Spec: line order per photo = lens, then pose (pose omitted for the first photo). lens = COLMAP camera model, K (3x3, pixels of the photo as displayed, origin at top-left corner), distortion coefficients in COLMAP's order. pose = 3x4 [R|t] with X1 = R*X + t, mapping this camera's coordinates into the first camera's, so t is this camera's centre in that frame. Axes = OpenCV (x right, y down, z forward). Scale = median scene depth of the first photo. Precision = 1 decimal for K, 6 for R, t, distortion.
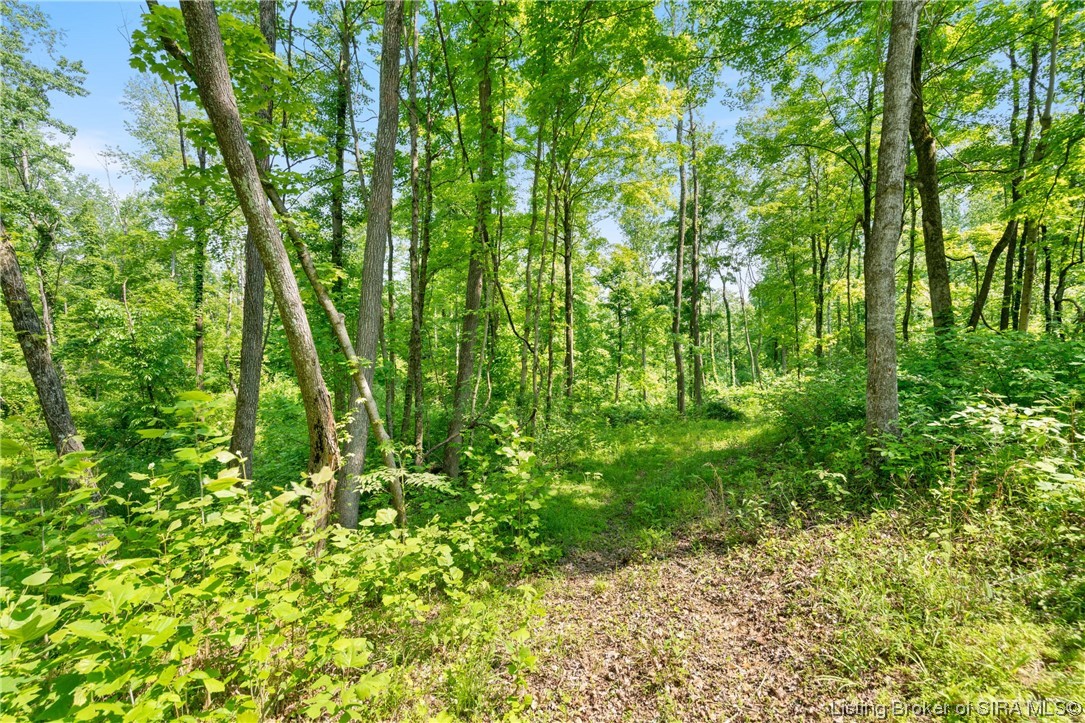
lens RADIAL K [[494.2, 0, 544.3], [0, 494.2, 364.2], [0, 0, 1]] dist [0.002387, 0.000428]
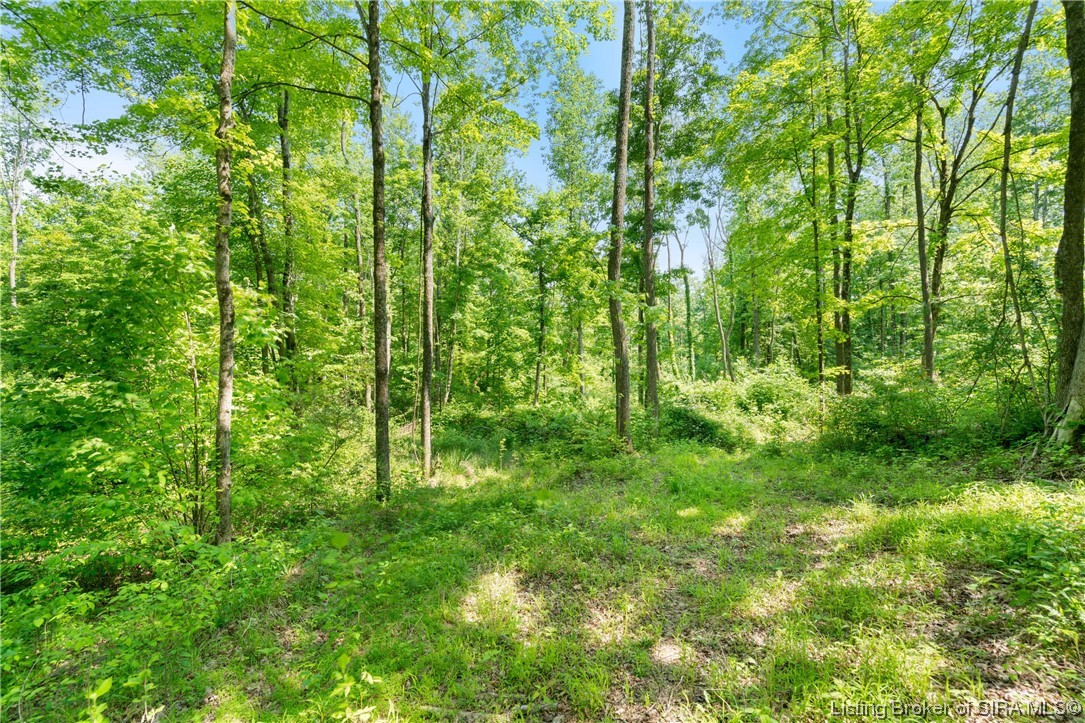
lens RADIAL K [[494.2, 0, 544.3], [0, 494.2, 364.2], [0, 0, 1]] dist [0.002387, 0.000428]
pose [[0.995566, -0.000178, 0.094068, 0.107658], [-0.001585, 0.999825, 0.018665, 0.009339], [-0.094055, -0.018731, 0.995391, 0.359621]]
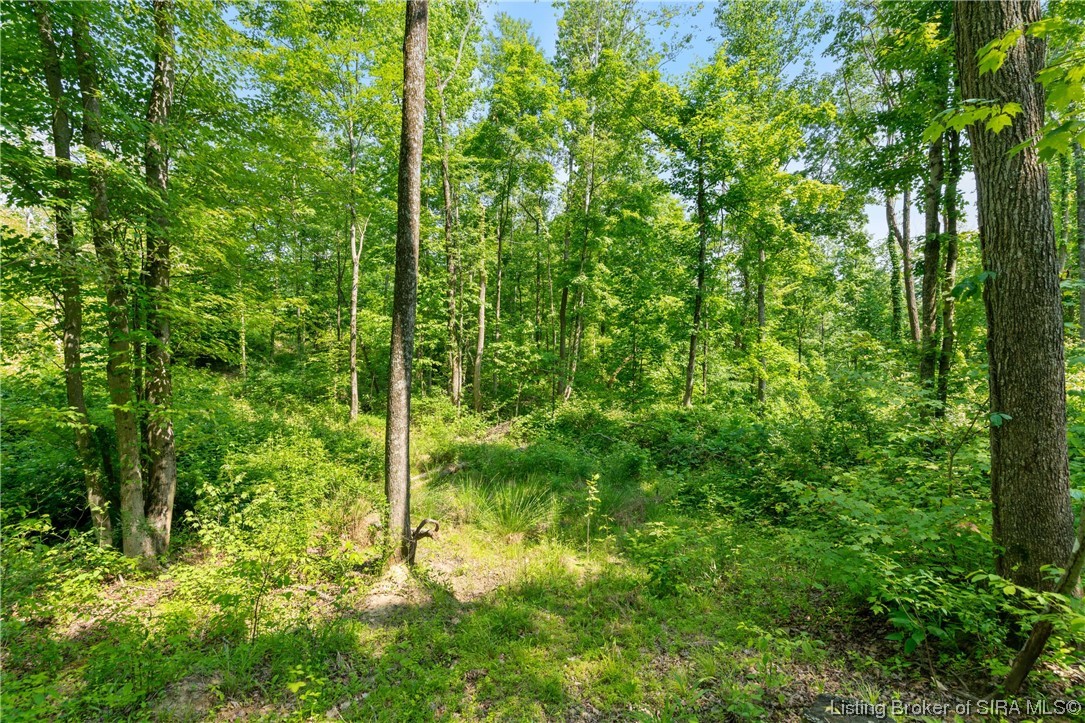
lens RADIAL K [[494.2, 0, 544.3], [0, 494.2, 364.2], [0, 0, 1]] dist [0.002387, 0.000428]
pose [[0.973525, 0.021772, -0.227541, 0.142732], [-0.017061, 0.999598, 0.022649, 0.041010], [0.227943, -0.018168, 0.973505, 0.646358]]
